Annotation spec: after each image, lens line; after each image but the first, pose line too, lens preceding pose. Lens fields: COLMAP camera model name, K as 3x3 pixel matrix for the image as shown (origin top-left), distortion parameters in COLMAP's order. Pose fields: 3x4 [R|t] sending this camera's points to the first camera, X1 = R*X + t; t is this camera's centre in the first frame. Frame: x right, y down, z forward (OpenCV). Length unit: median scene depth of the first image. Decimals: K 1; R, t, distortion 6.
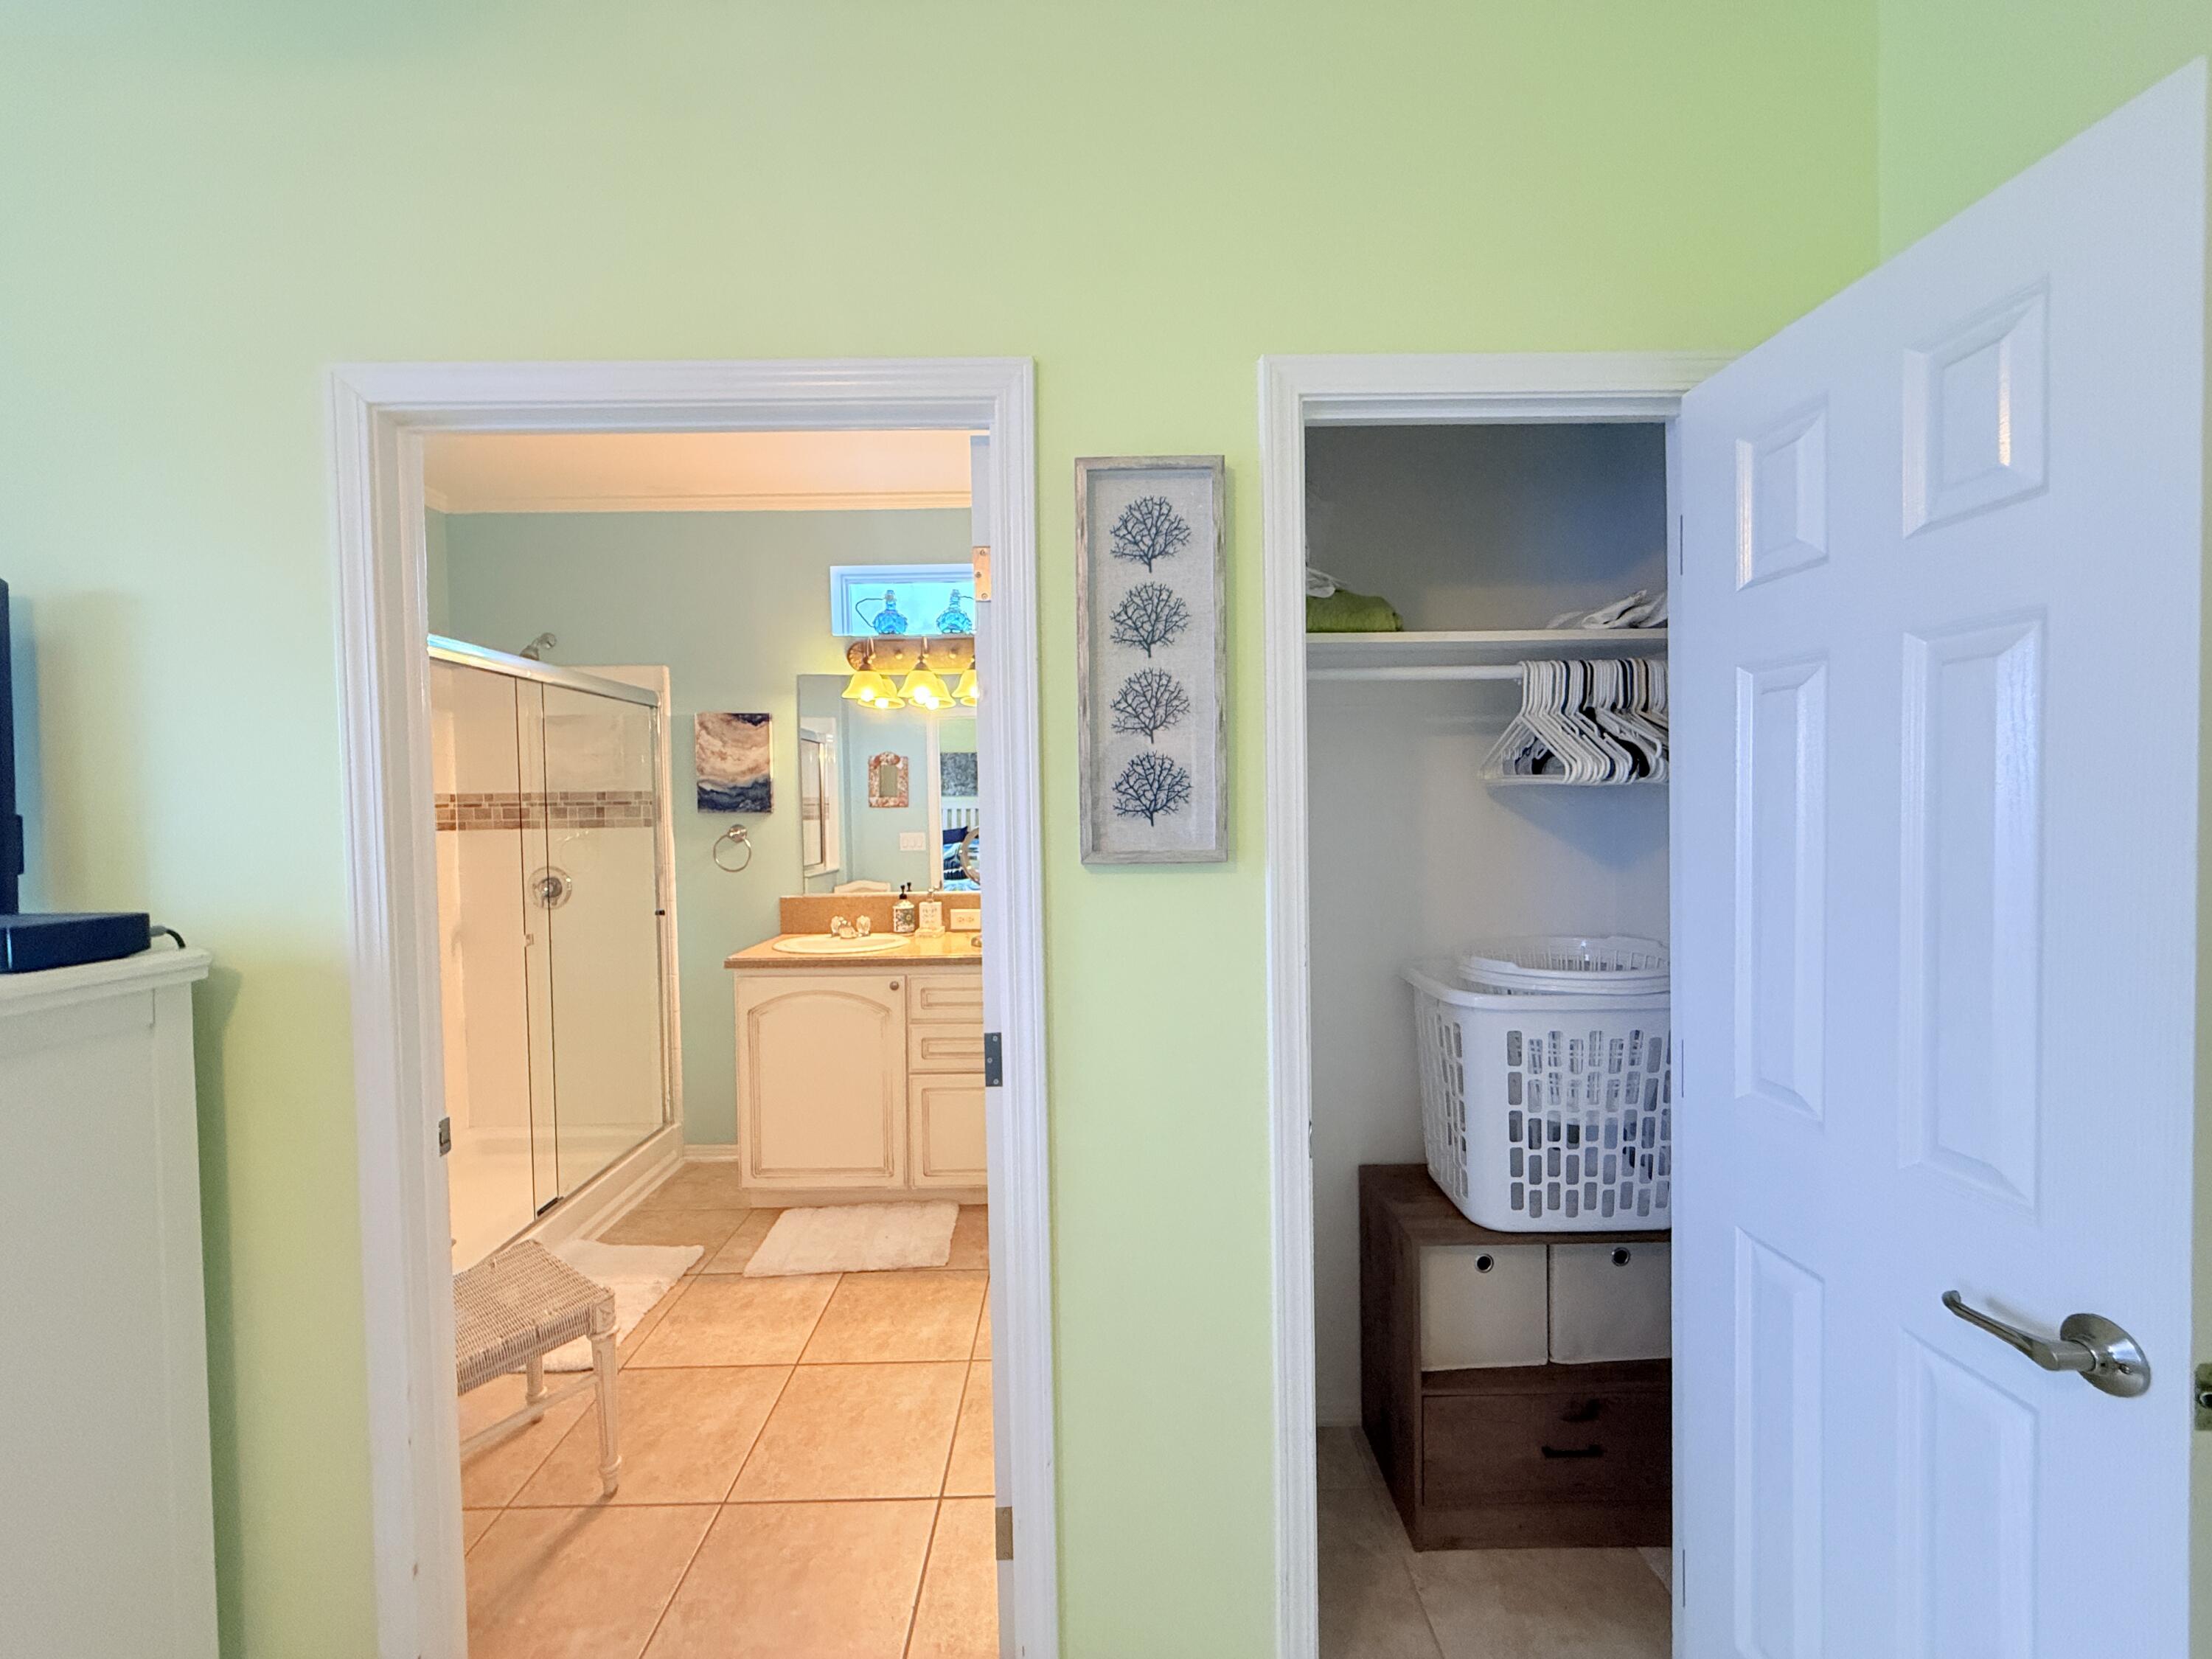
lens RADIAL K [[883.2, 0, 1098.8], [0, 883.2, 829.9], [0, 0, 1]] dist [0.000496, 0.000257]
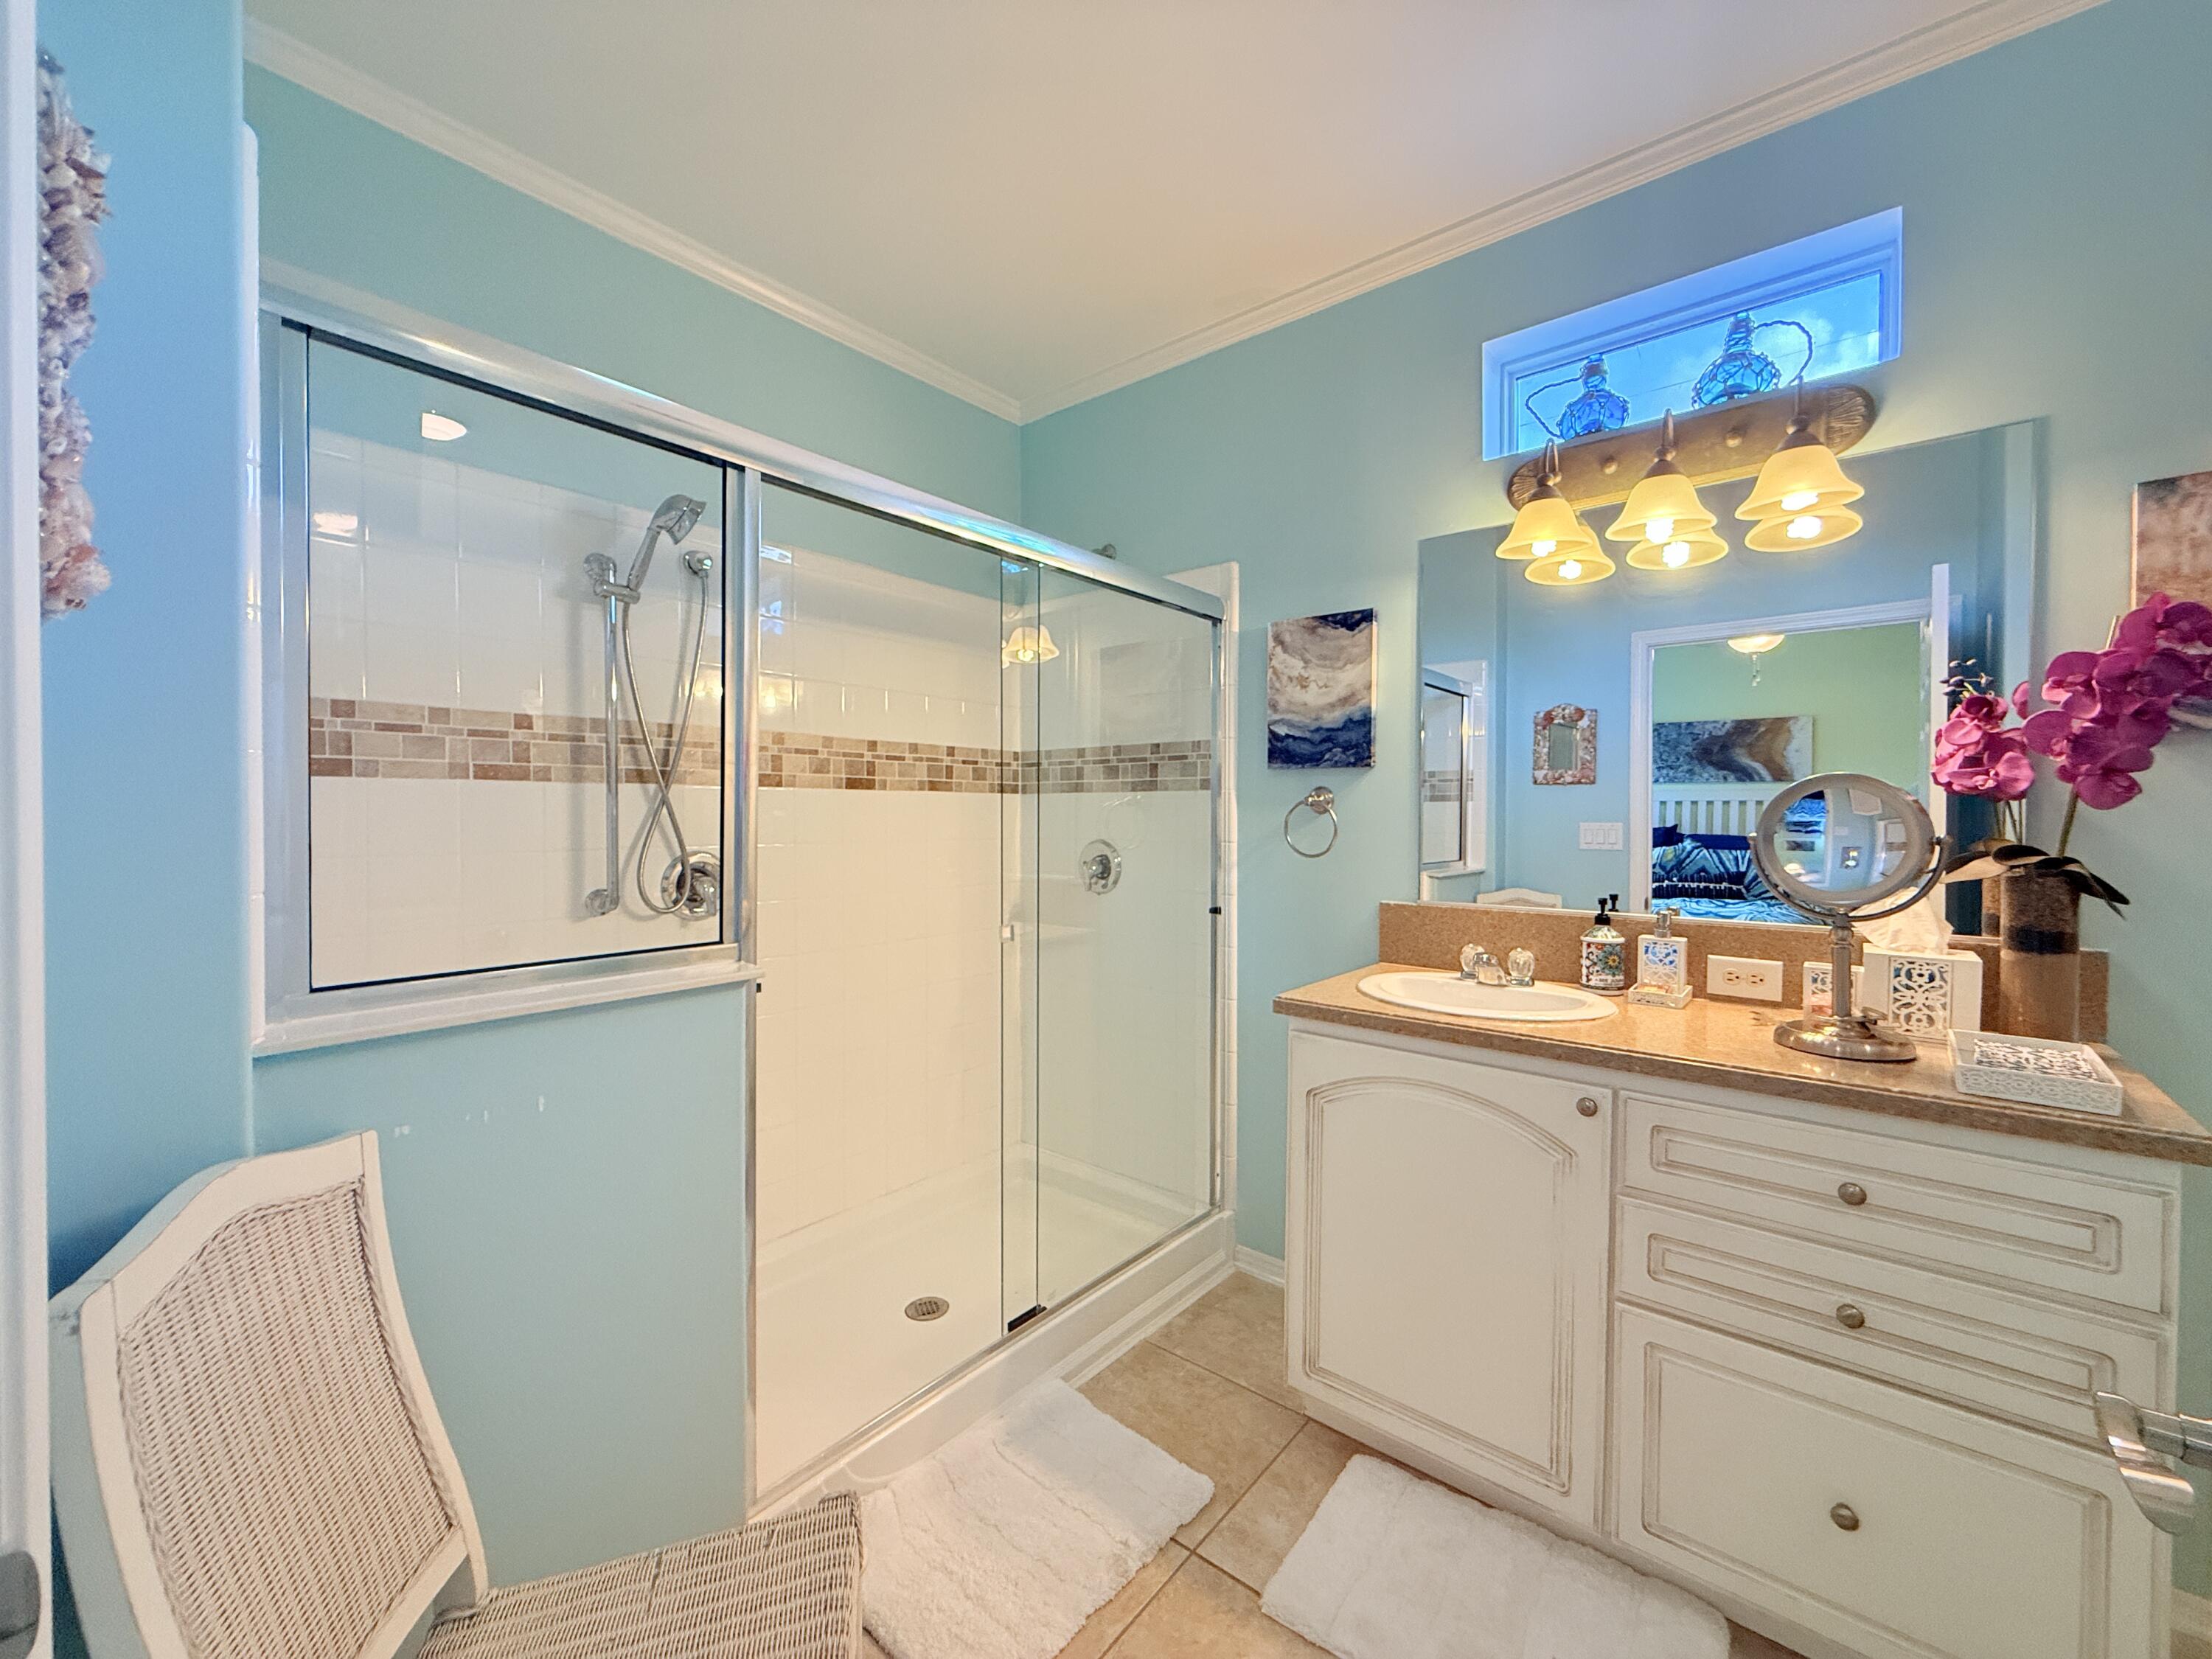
lens RADIAL K [[883.2, 0, 1101.1], [0, 883.2, 830.3], [0, 0, 1]] dist [0.000496, 0.000257]
pose [[0.762705, 0.028842, -0.646103, -0.110408], [-0.032949, 0.999441, 0.005719, 0.028824], [0.645907, 0.016927, 0.763229, 0.400504]]
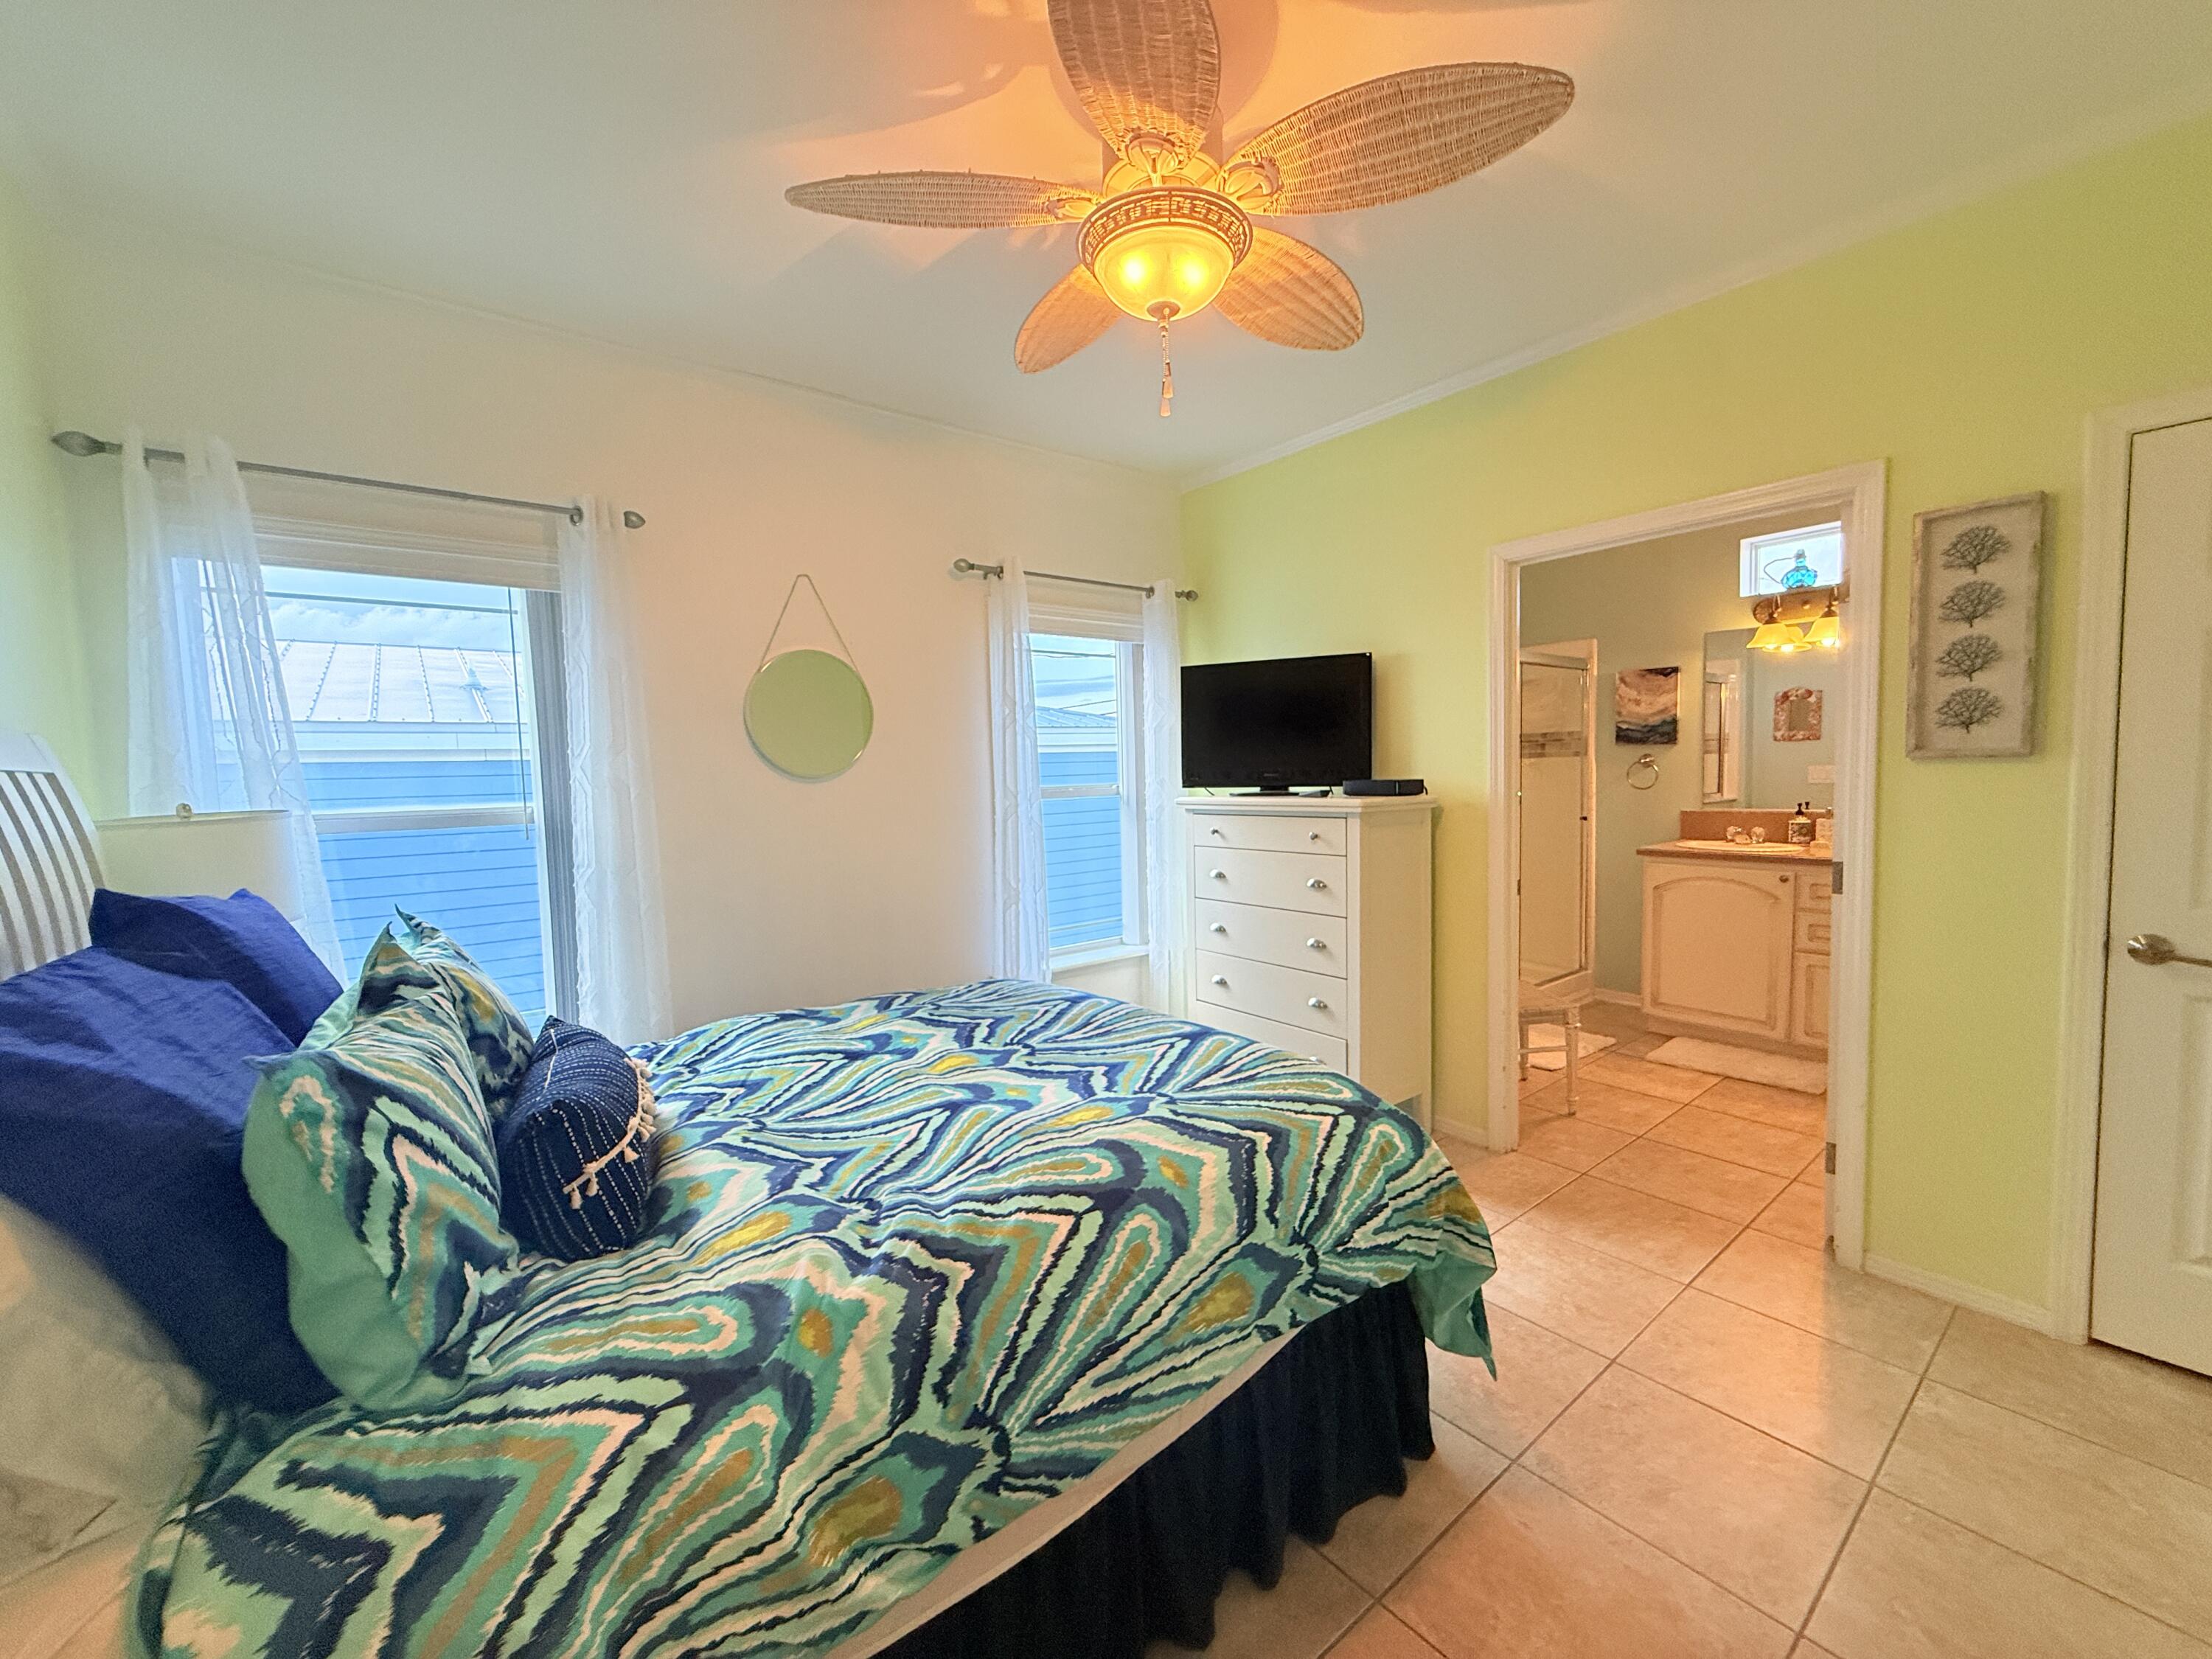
lens RADIAL K [[883.2, 0, 1102.5], [0, 883.2, 830.5], [0, 0, 1]] dist [0.000496, 0.000257]
pose [[0.613348, 0.052637, -0.788057, 0.138143], [-0.004339, 0.997986, 0.063282, 0.028407], [0.789801, -0.035394, 0.612341, -0.457372]]
